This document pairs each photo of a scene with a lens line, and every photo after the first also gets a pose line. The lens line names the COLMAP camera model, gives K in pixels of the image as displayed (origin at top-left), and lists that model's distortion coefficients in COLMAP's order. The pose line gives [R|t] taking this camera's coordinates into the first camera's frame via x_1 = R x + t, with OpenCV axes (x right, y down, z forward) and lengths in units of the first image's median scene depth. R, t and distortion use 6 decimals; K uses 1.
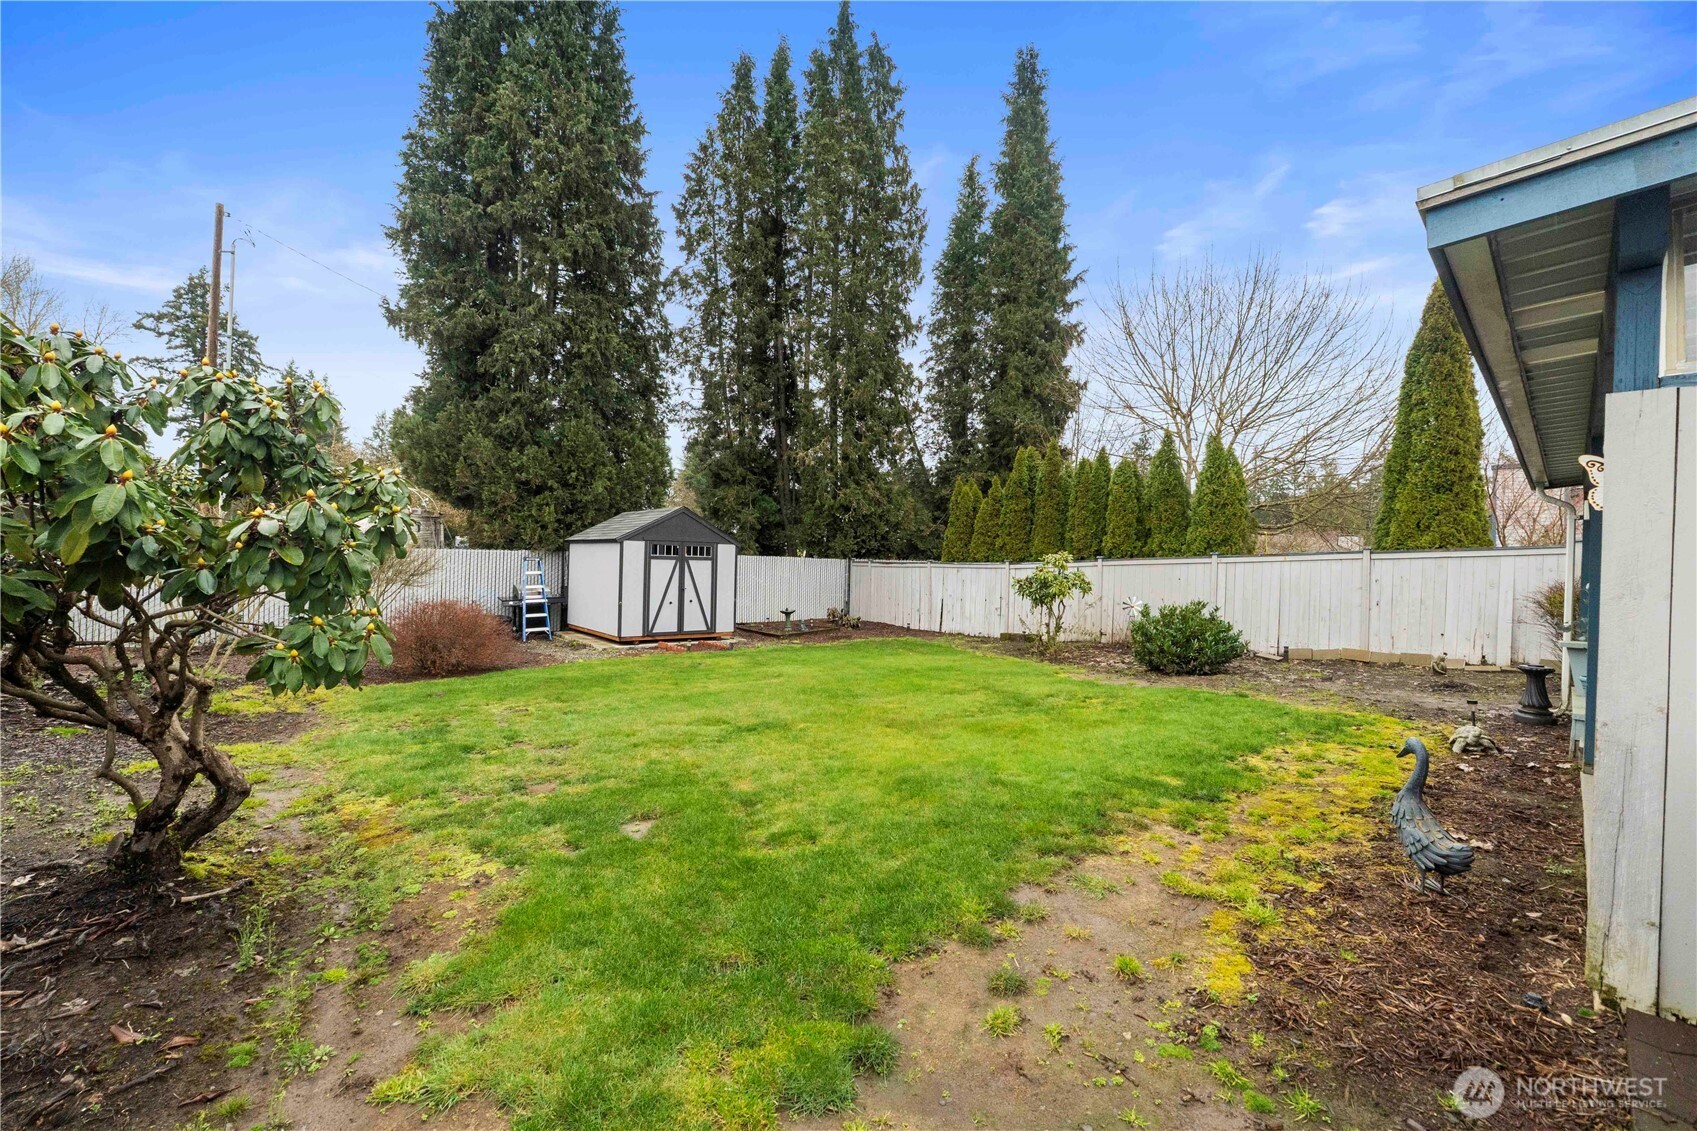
lens RADIAL K [[715.5, 0, 848.5], [0, 715.5, 565.5], [0, 0, 1]] dist [-0.004617, 0.000027]
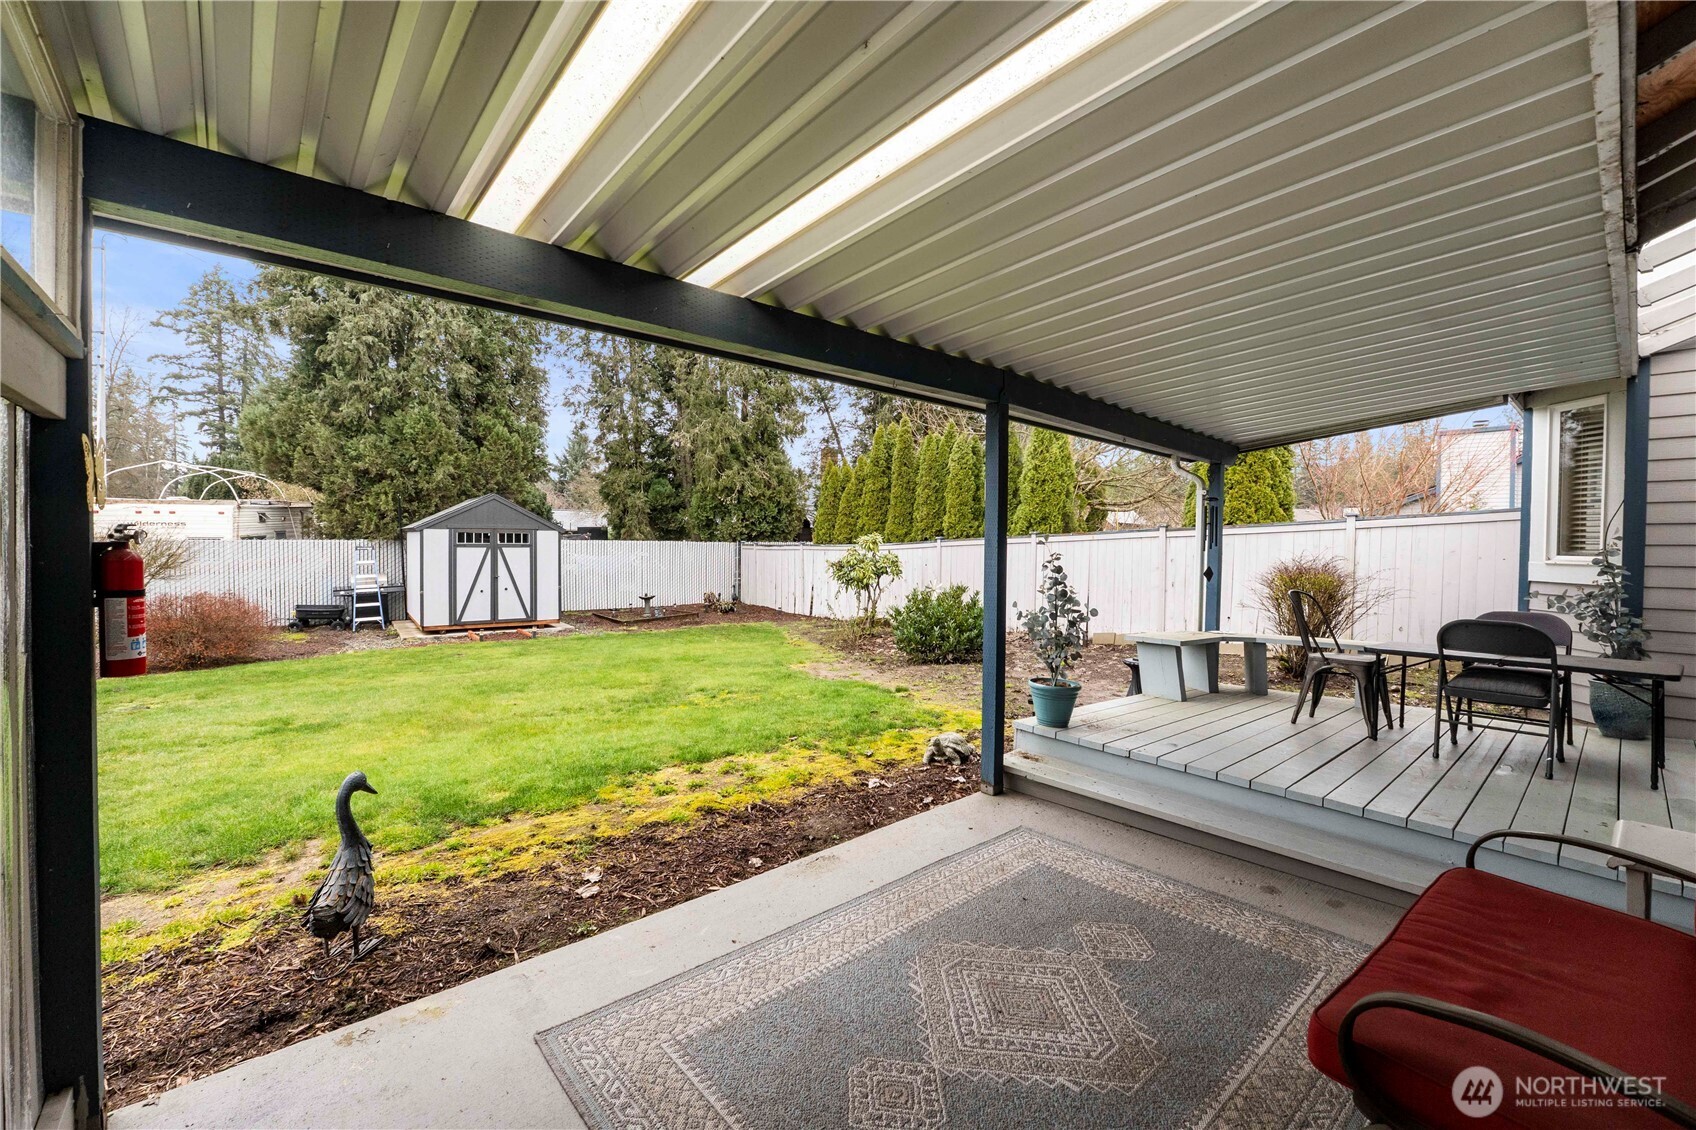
lens RADIAL K [[717.6, 0, 811.9], [0, 717.6, 564.0], [0, 0, 1]] dist [-0.000722, -0.000269]
pose [[0.998744, -0.013506, -0.048240, 0.221363], [0.014705, 0.999589, 0.024601, -0.002600], [0.047888, -0.025280, 0.998533, 0.030396]]
